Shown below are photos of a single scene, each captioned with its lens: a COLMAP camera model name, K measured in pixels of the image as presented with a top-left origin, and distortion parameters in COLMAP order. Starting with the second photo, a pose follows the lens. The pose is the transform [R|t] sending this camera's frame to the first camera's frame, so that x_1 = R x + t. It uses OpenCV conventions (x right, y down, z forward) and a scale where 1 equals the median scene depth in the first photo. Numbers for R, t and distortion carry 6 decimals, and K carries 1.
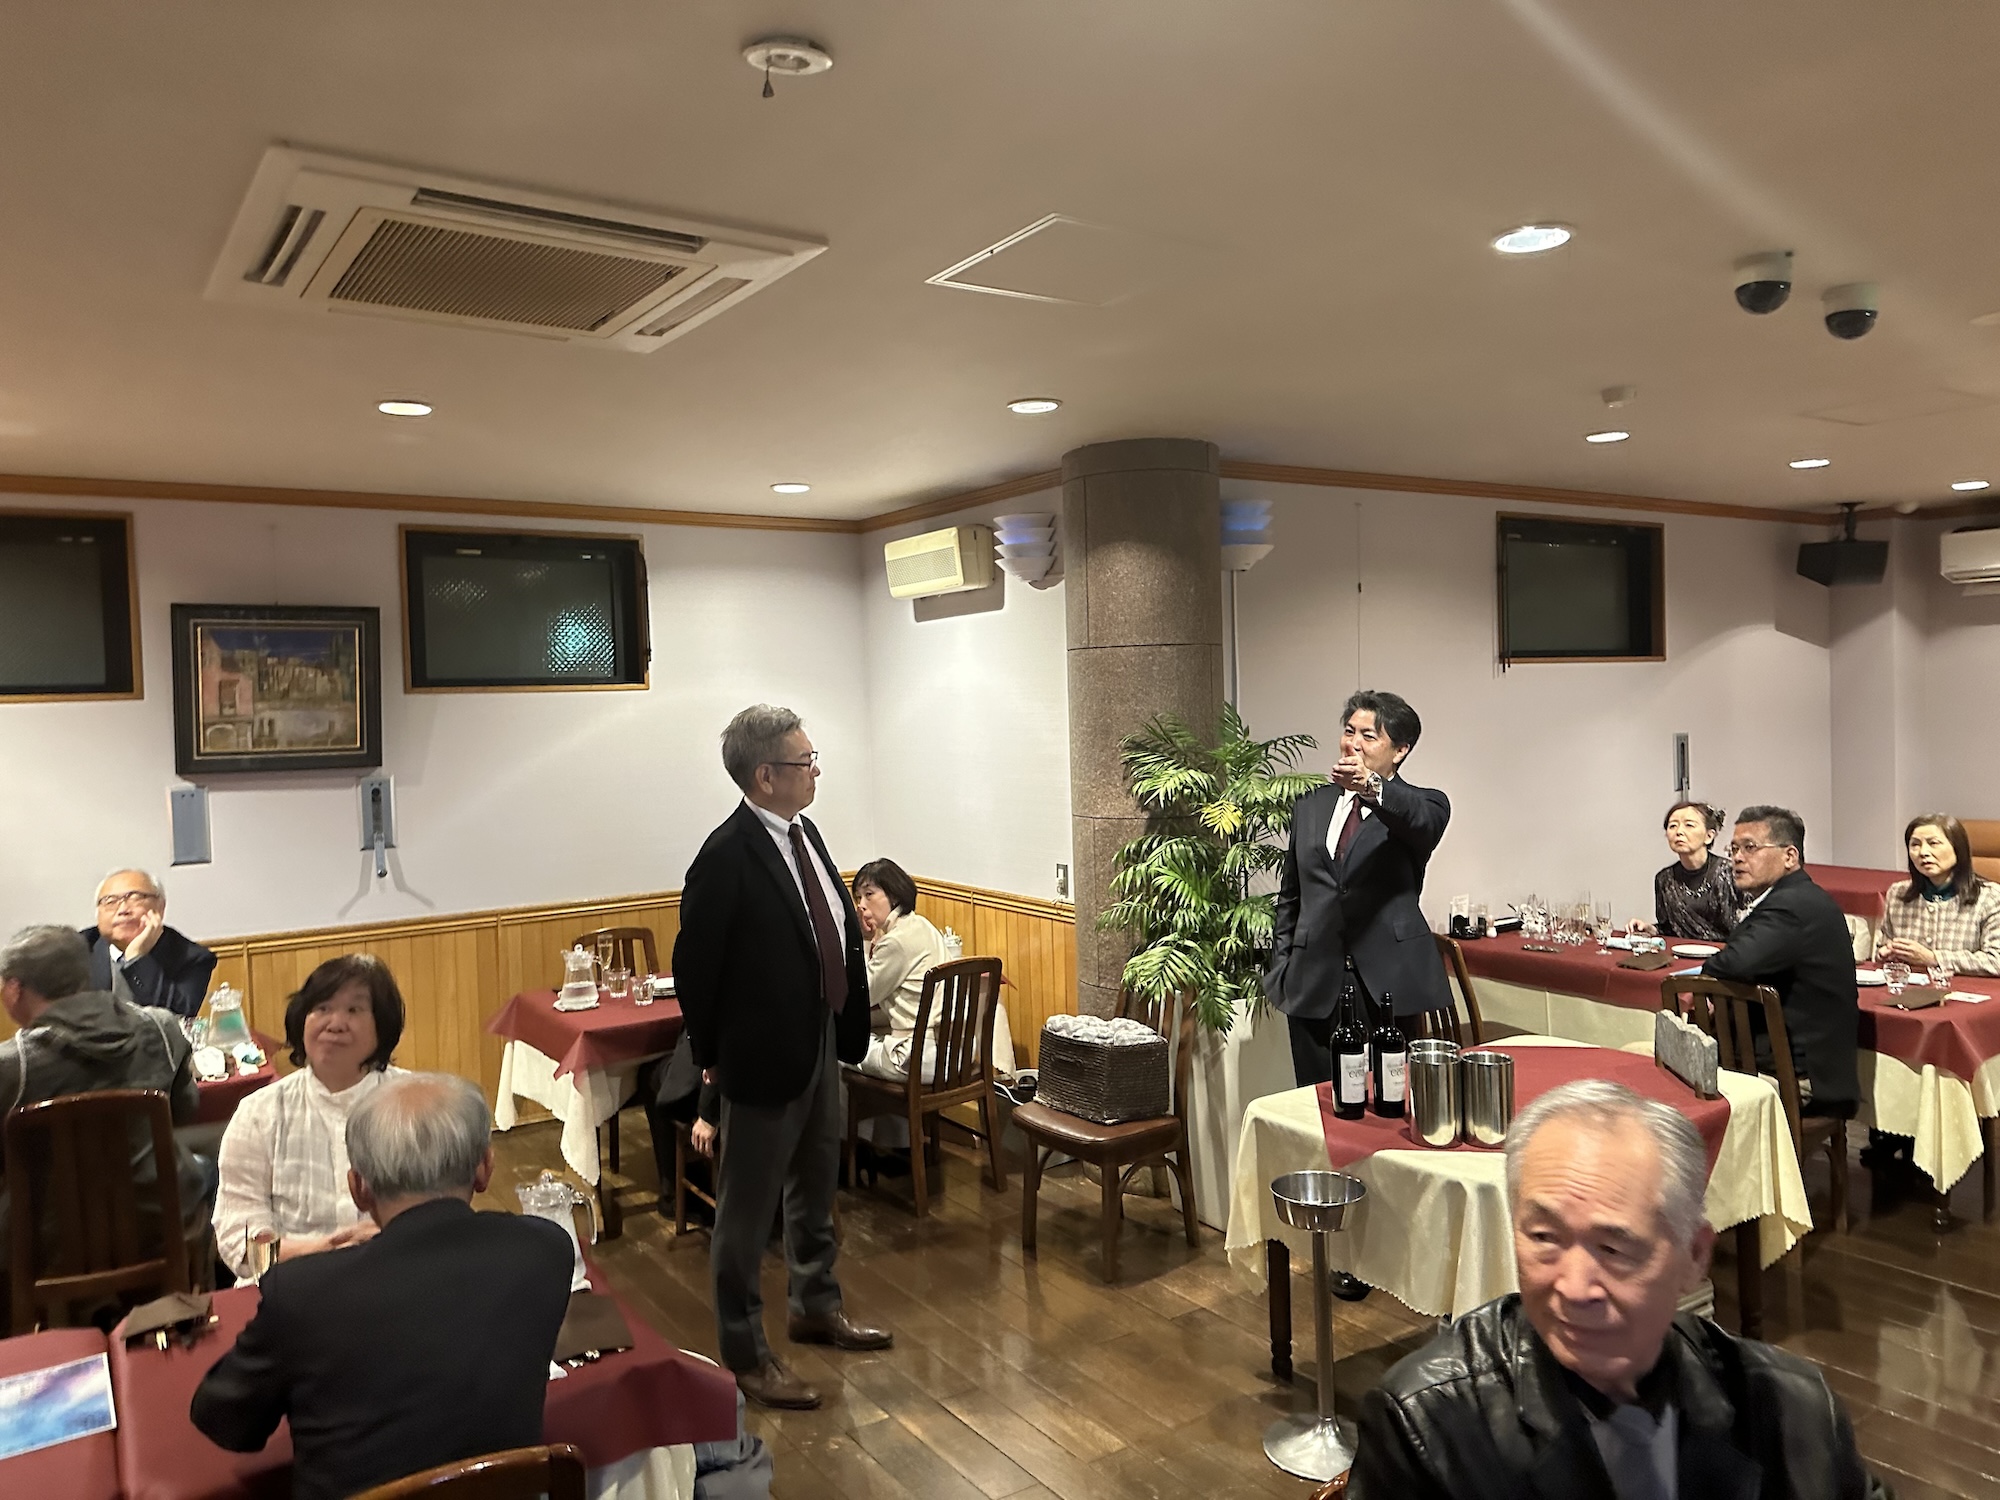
lens RADIAL K [[1388.8, 0, 996.6], [0, 1388.8, 735.3], [0, 0, 1]] dist [0.105509, -0.136682]
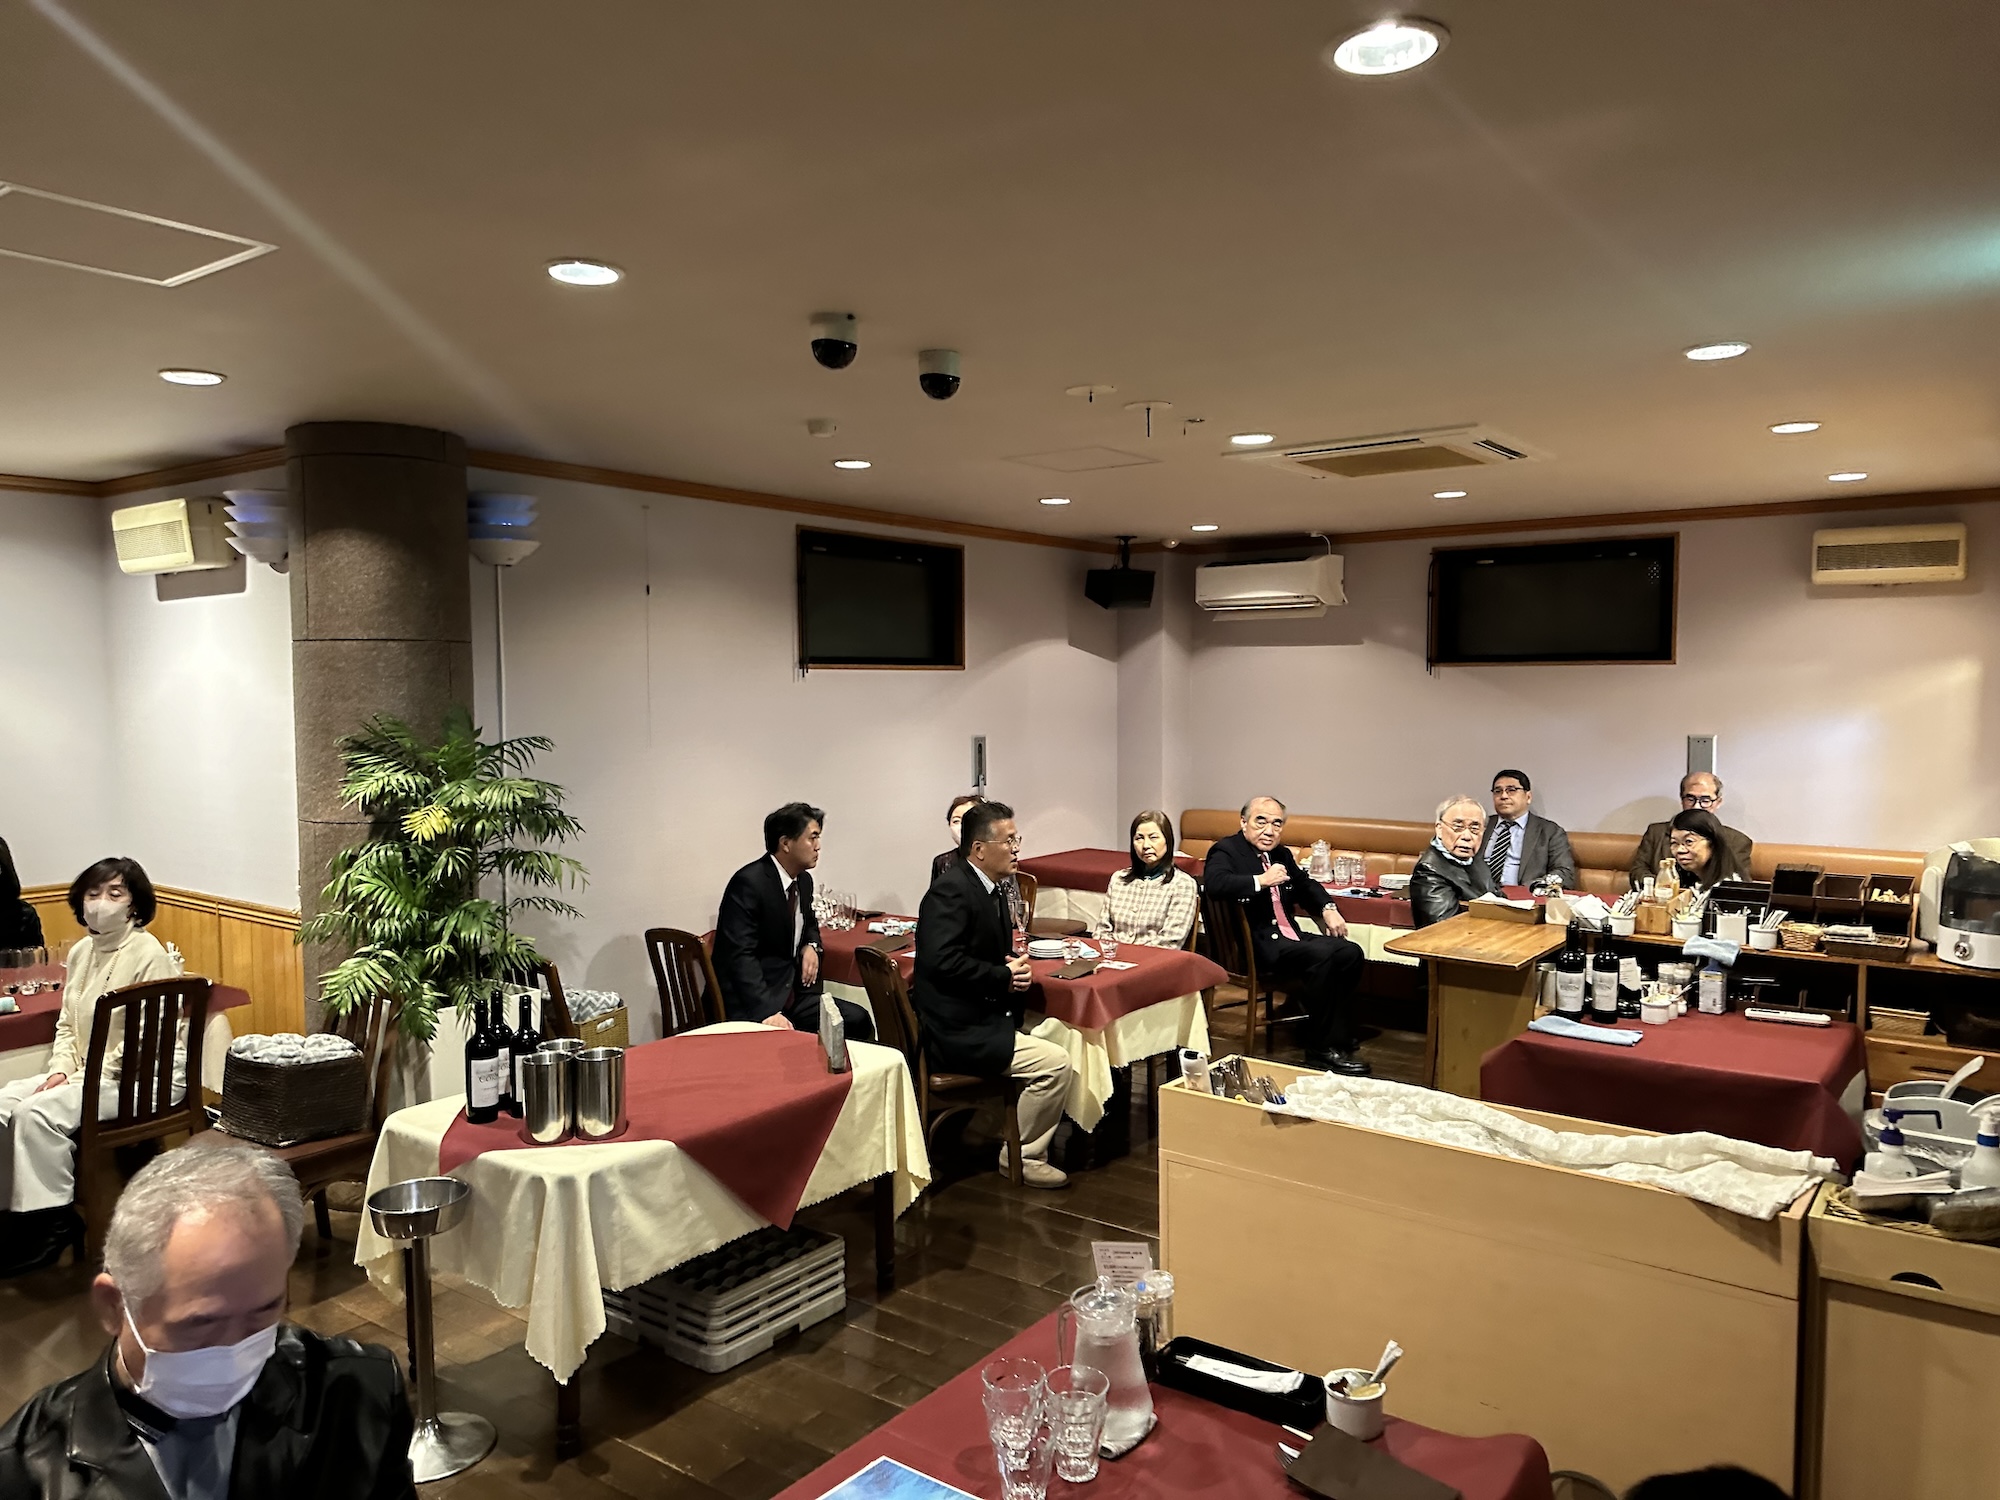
lens RADIAL K [[1406.9, 0, 1002.1], [0, 1406.9, 754.7], [0, 0, 1]] dist [0.035400, -0.044449]
pose [[0.937931, 0.007949, 0.346731, 0.178639], [-0.015557, 0.999695, 0.019165, -0.011782], [-0.346473, -0.023370, 0.937769, -0.054136]]
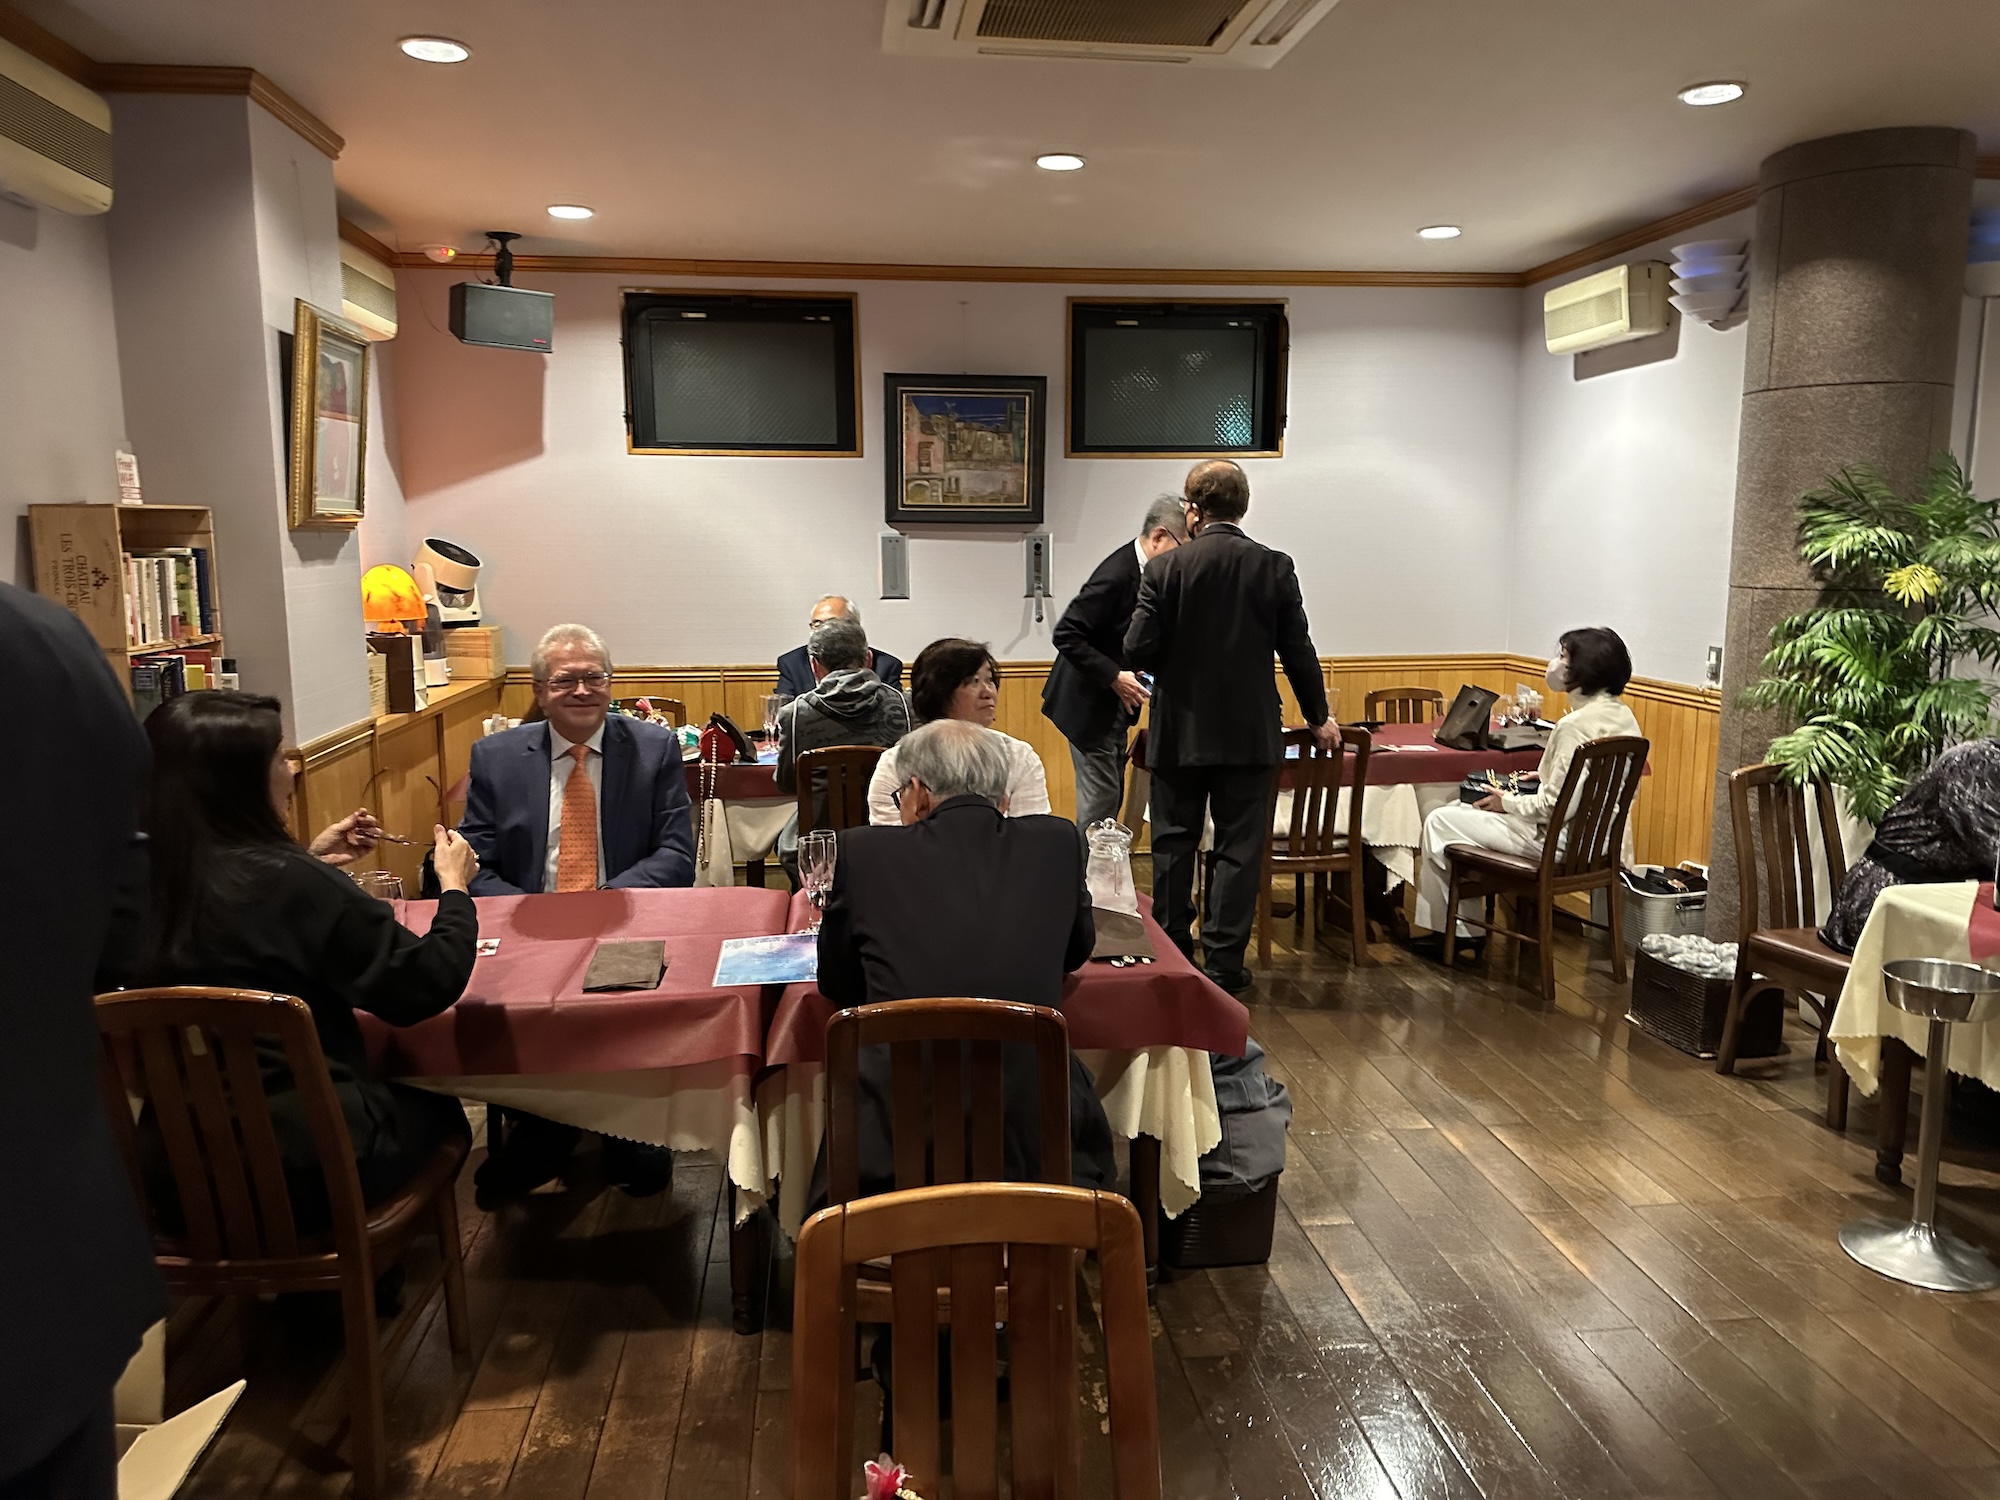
lens RADIAL K [[1410.5, 0, 1000.0], [0, 1410.5, 750.0], [0, 0, 1]] dist [0.011235, -0.014522]
pose [[0.890351, 0.094445, -0.445371, 0.054973], [-0.034660, 0.989469, 0.140537, 0.053242], [0.453953, -0.109691, 0.884248, -0.020877]]
